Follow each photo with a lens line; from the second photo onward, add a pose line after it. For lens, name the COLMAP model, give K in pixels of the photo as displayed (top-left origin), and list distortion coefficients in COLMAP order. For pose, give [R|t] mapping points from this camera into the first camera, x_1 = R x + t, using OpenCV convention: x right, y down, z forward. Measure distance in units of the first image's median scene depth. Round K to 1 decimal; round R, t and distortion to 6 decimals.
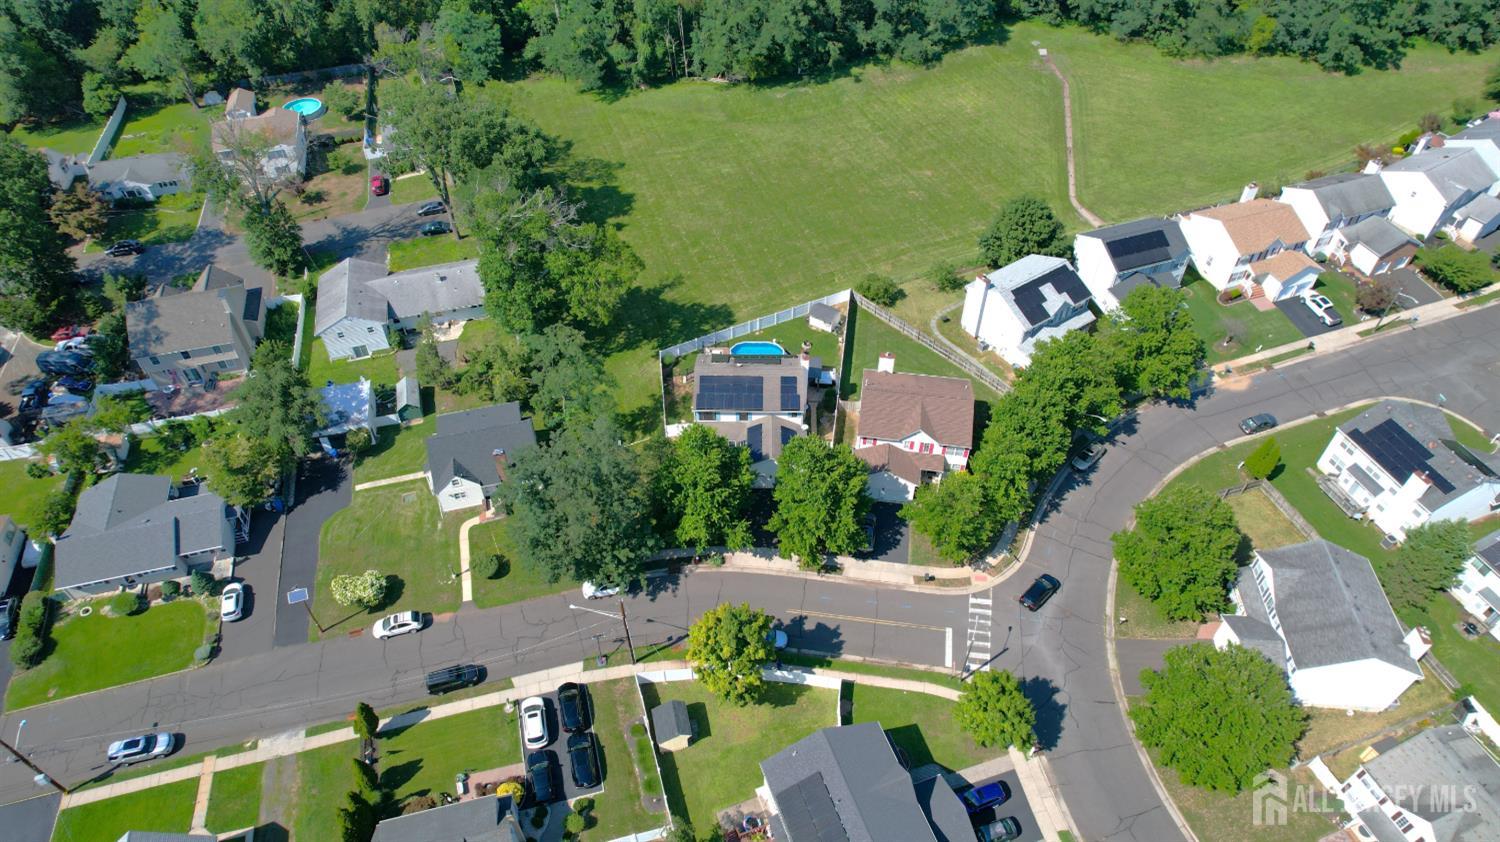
lens RADIAL K [[972.7, 0, 750.0], [0, 972.7, 421.0], [0, 0, 1]] dist [-0.043061, 0.001161]
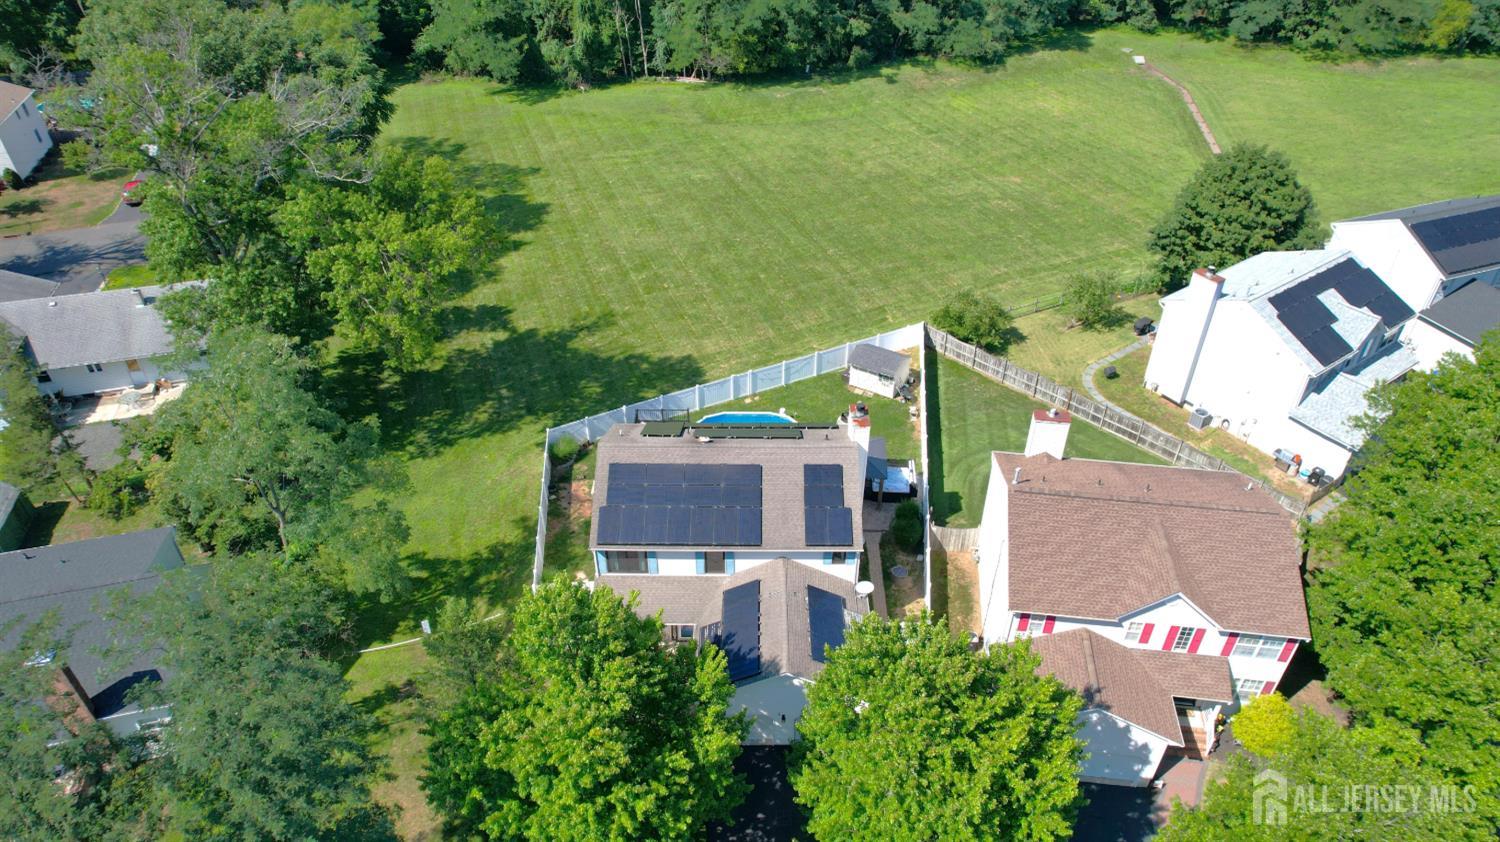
lens RADIAL K [[966.9, 0, 755.1], [0, 966.9, 417.1], [0, 0, 1]] dist [-0.066556, 0.056507]
pose [[0.999915, -0.003271, 0.012610, 0.004649], [0.005307, 0.986282, -0.164985, 0.001685], [-0.011897, 0.165038, 0.986216, 0.482951]]
